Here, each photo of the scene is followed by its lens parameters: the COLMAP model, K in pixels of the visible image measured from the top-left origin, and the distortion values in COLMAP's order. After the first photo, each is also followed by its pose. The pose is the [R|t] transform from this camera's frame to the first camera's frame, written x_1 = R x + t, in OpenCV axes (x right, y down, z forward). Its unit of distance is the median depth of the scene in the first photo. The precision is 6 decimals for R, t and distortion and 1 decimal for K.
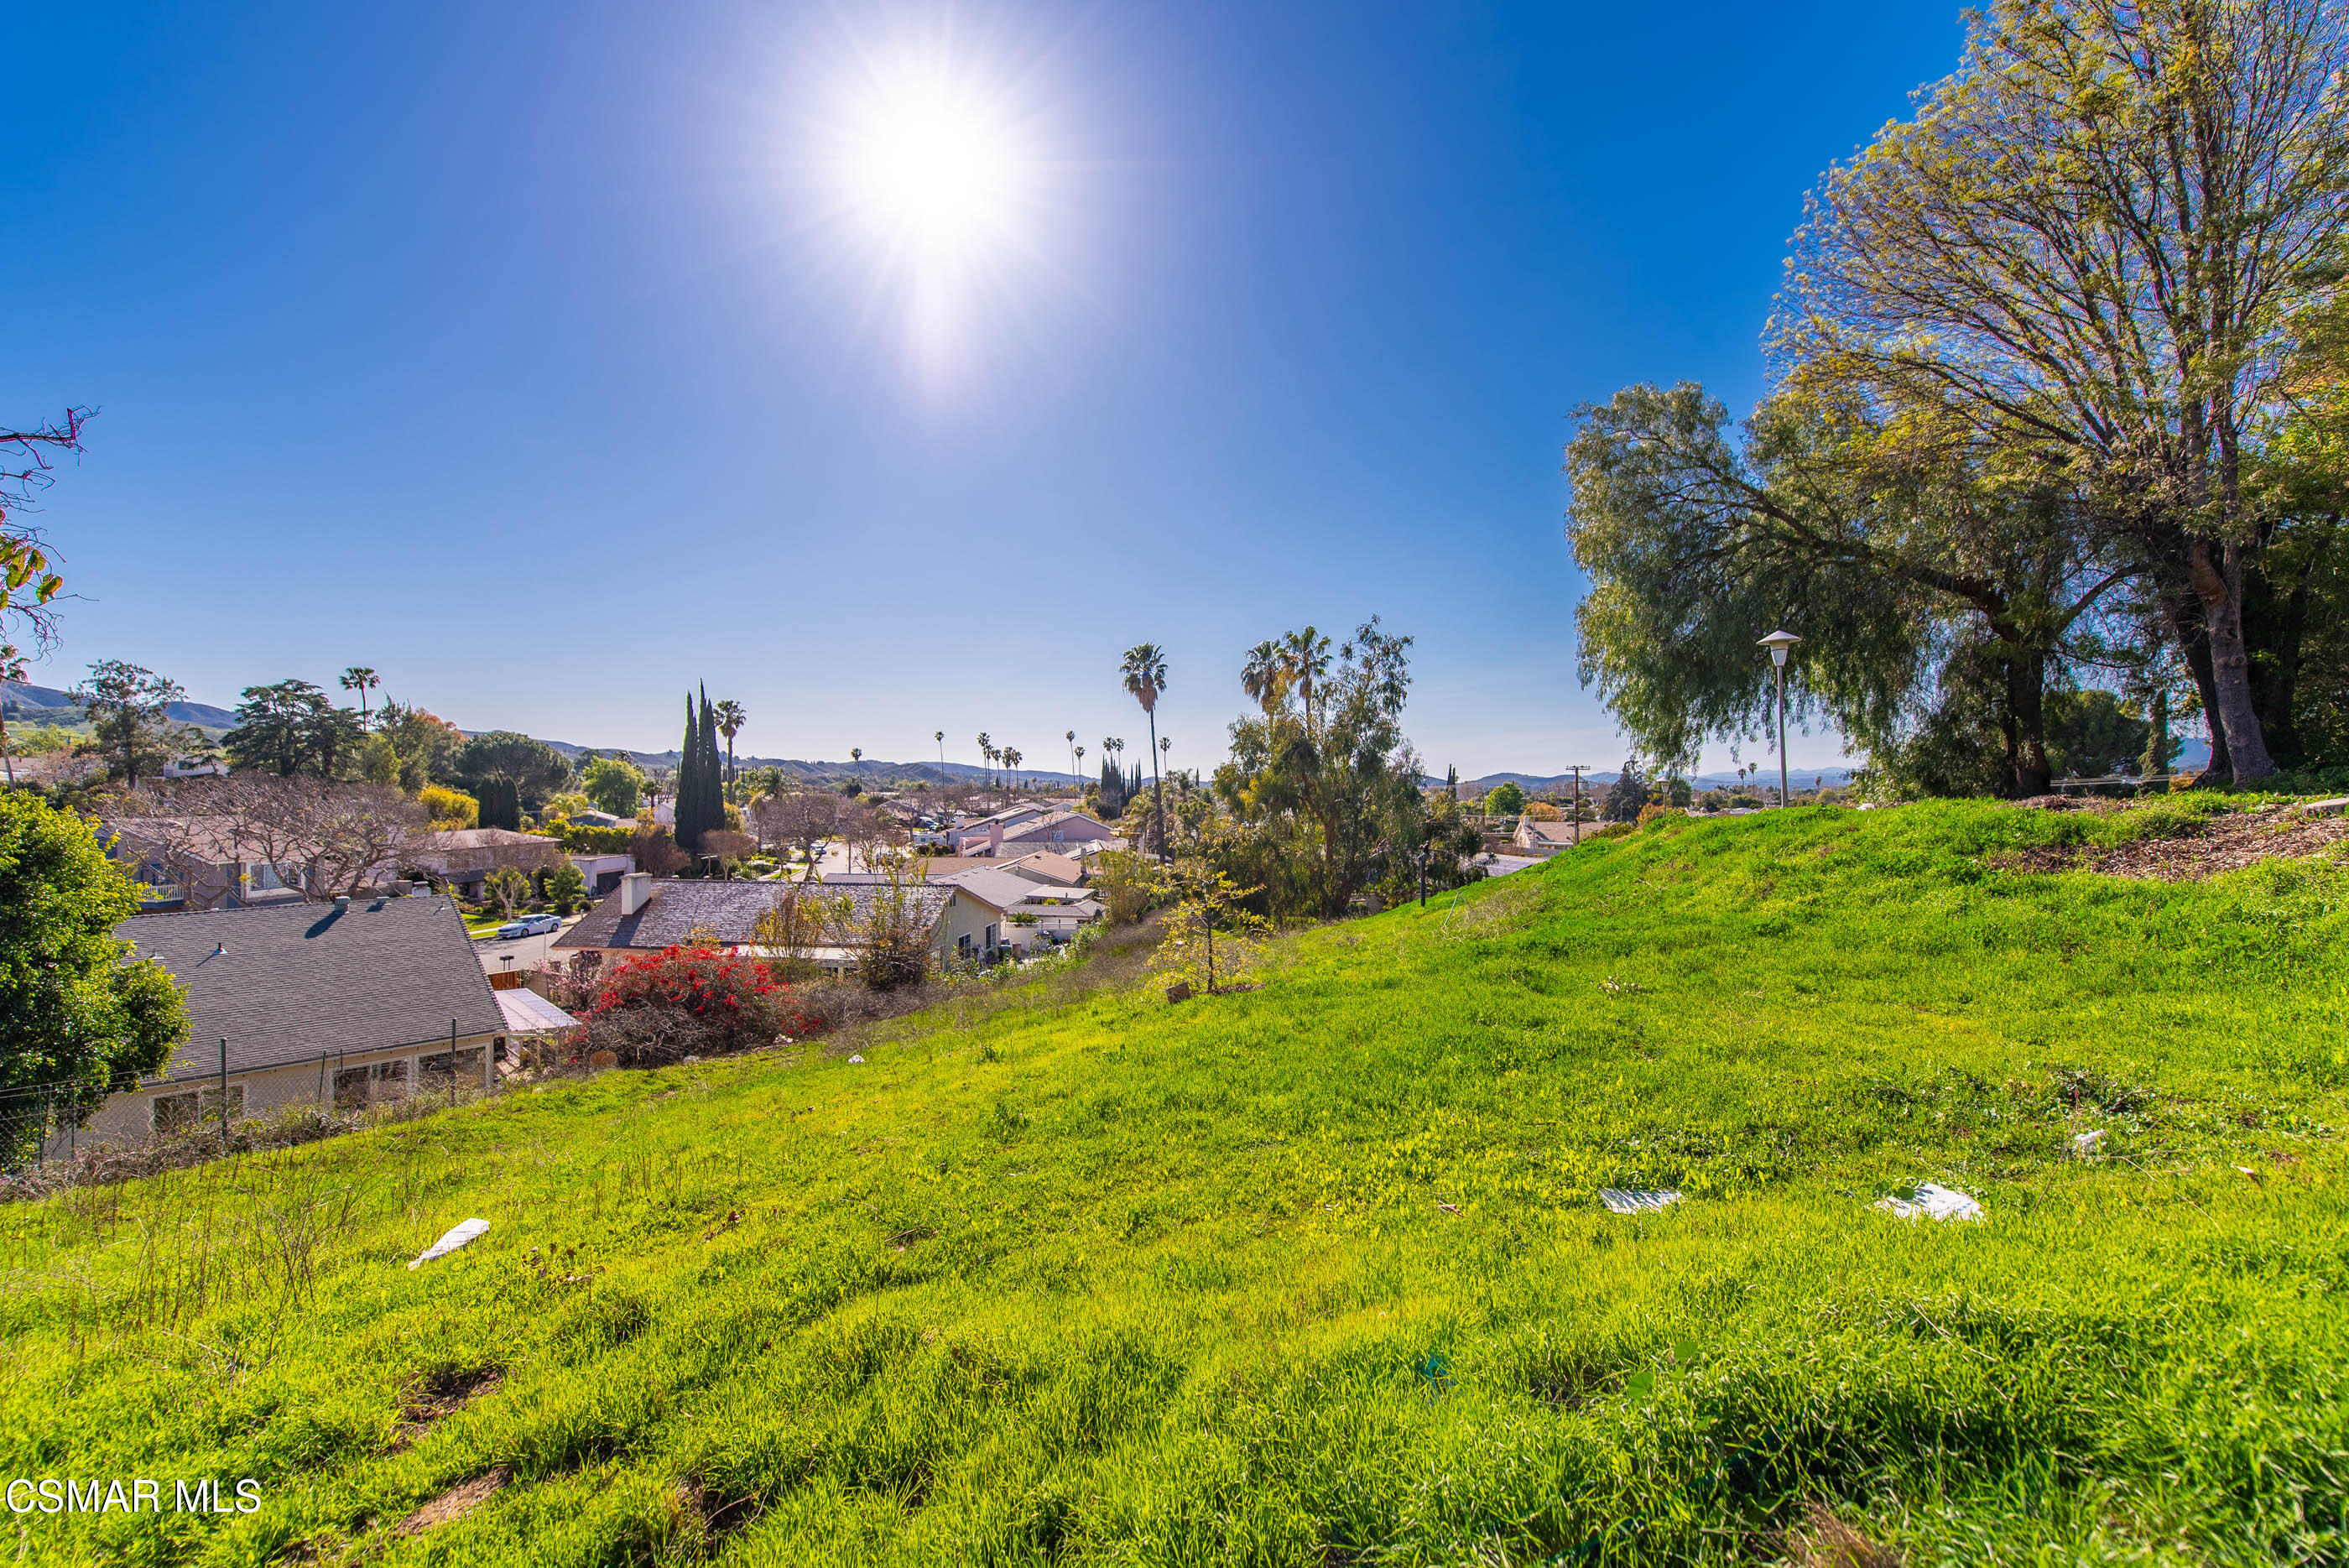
lens RADIAL K [[929.9, 0, 1175.5], [0, 929.9, 789.7], [0, 0, 1]] dist [0.011850, -0.003483]
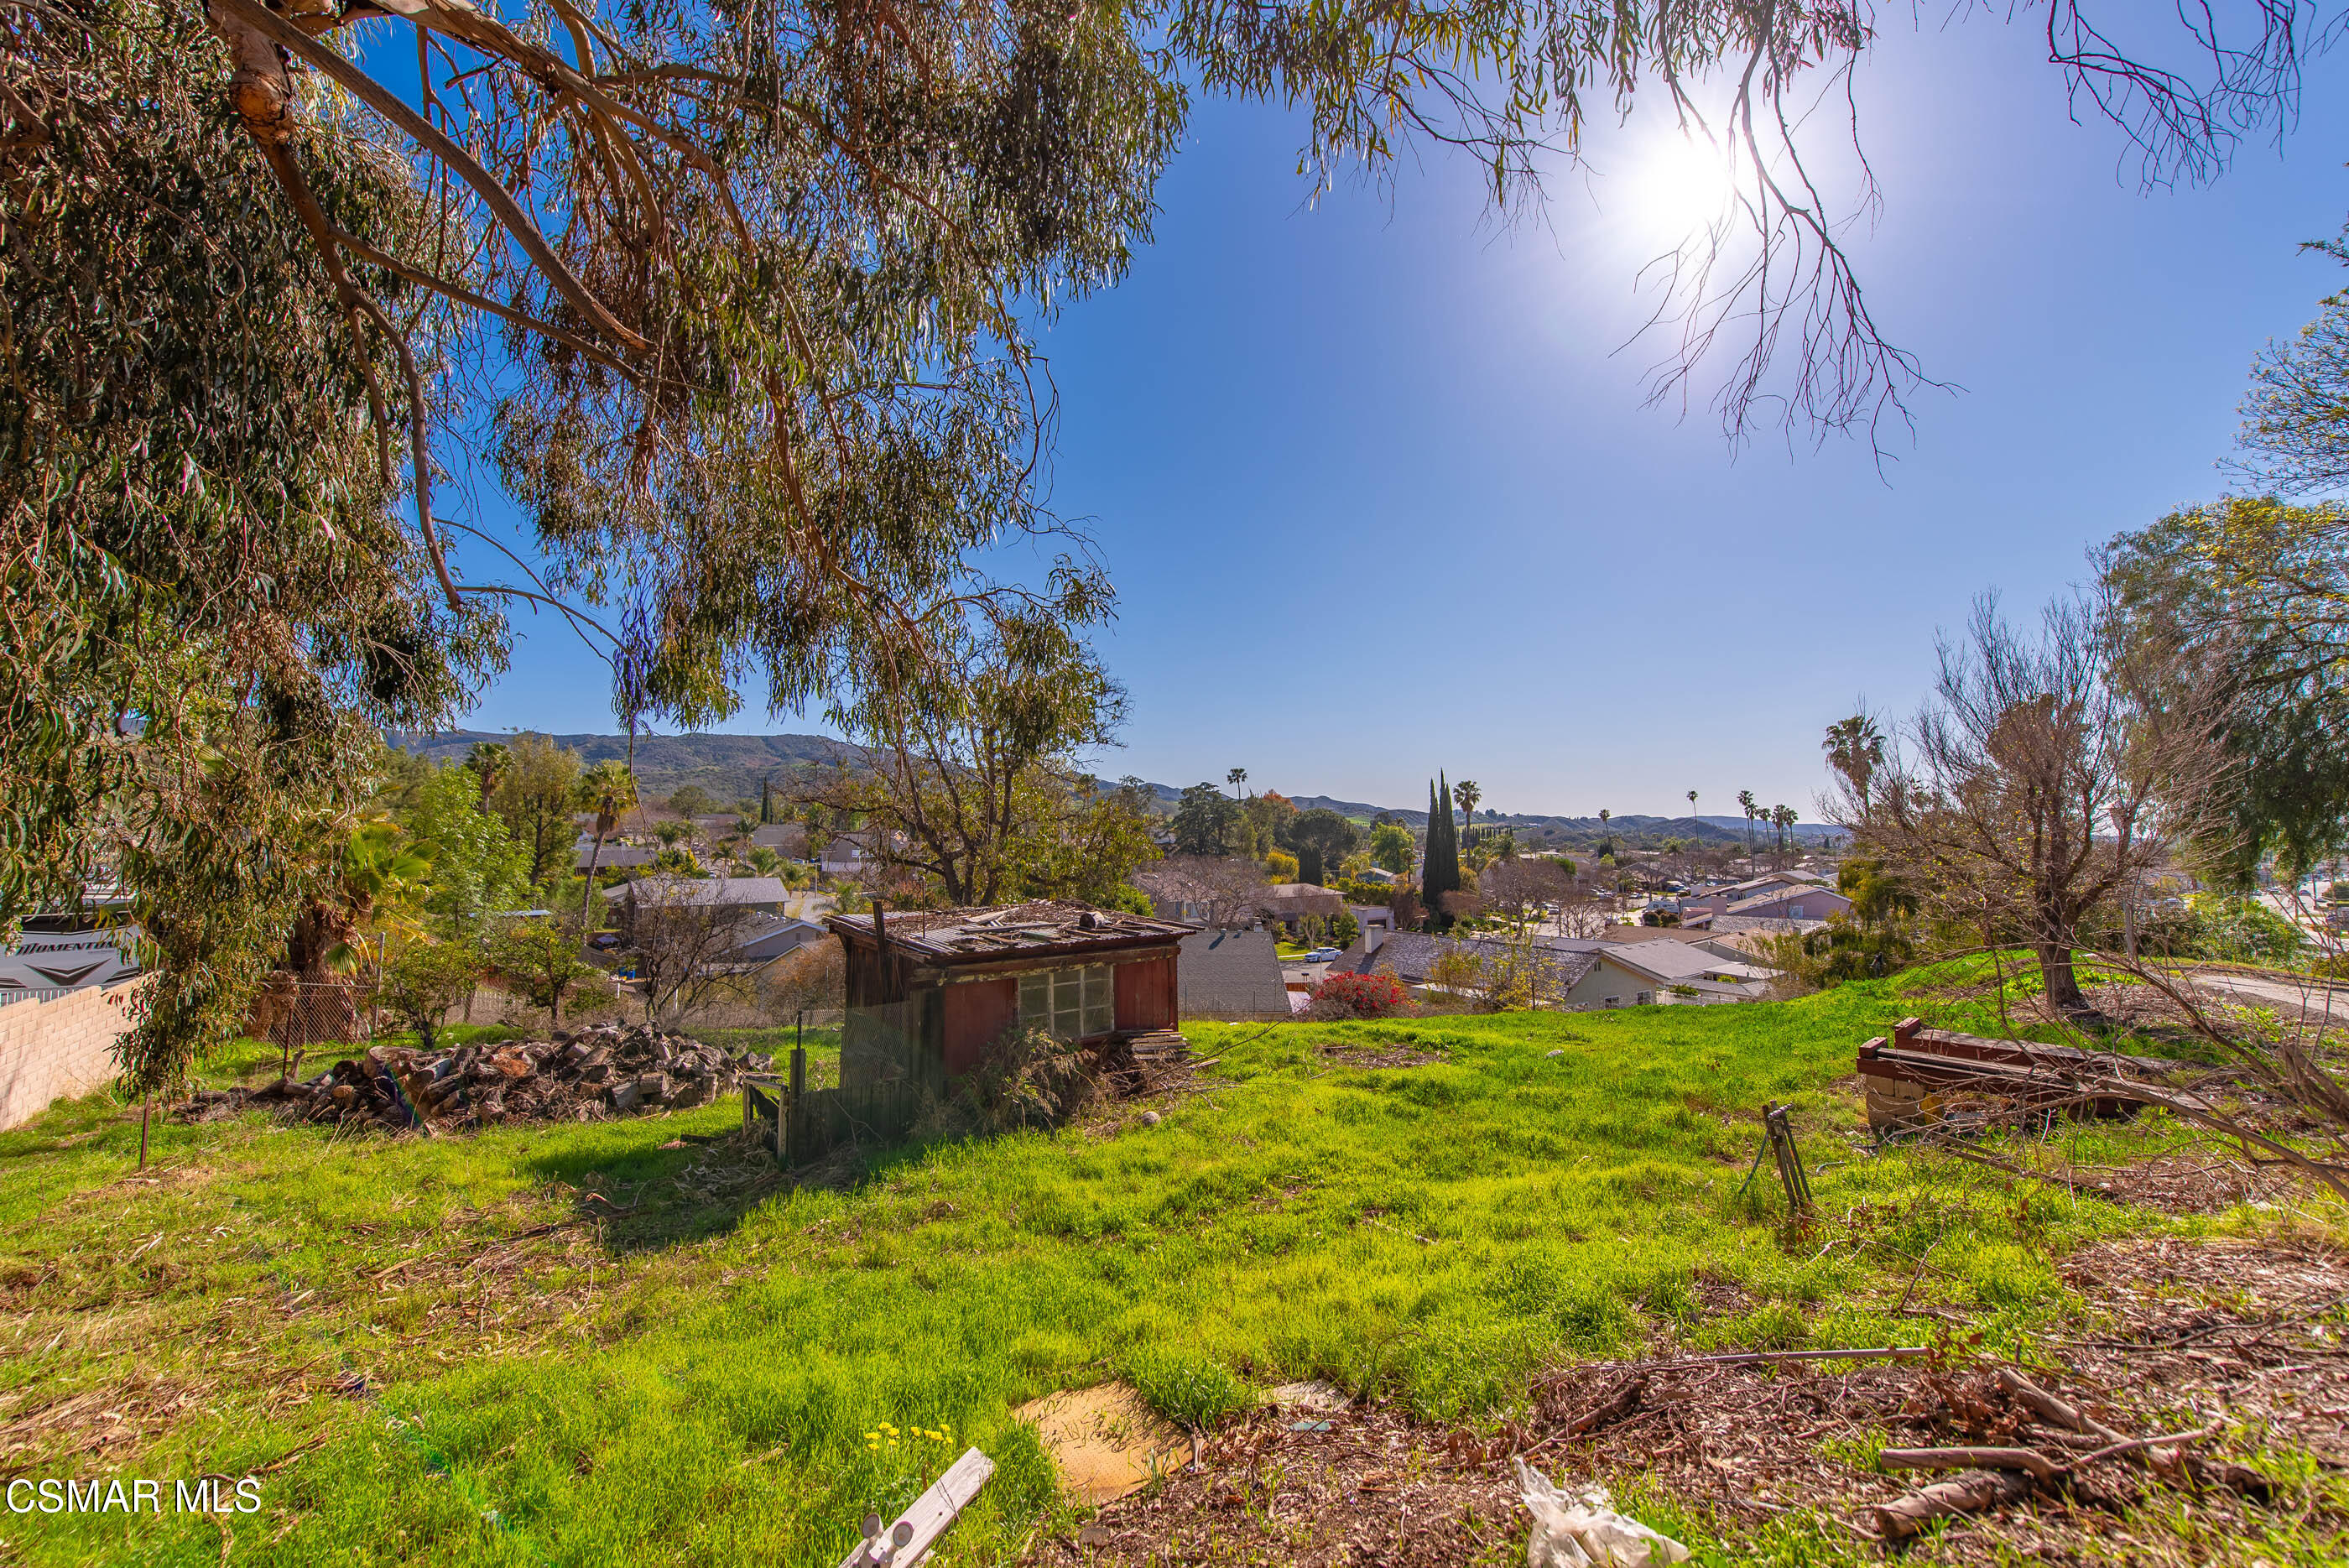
lens RADIAL K [[929.9, 0, 1175.3], [0, 929.9, 788.4], [0, 0, 1]] dist [0.011850, -0.003483]
pose [[0.706008, -0.034502, -0.707363, 0.124786], [-0.006763, 0.998439, -0.055450, -0.021317], [0.708171, 0.043932, 0.704673, -0.131124]]
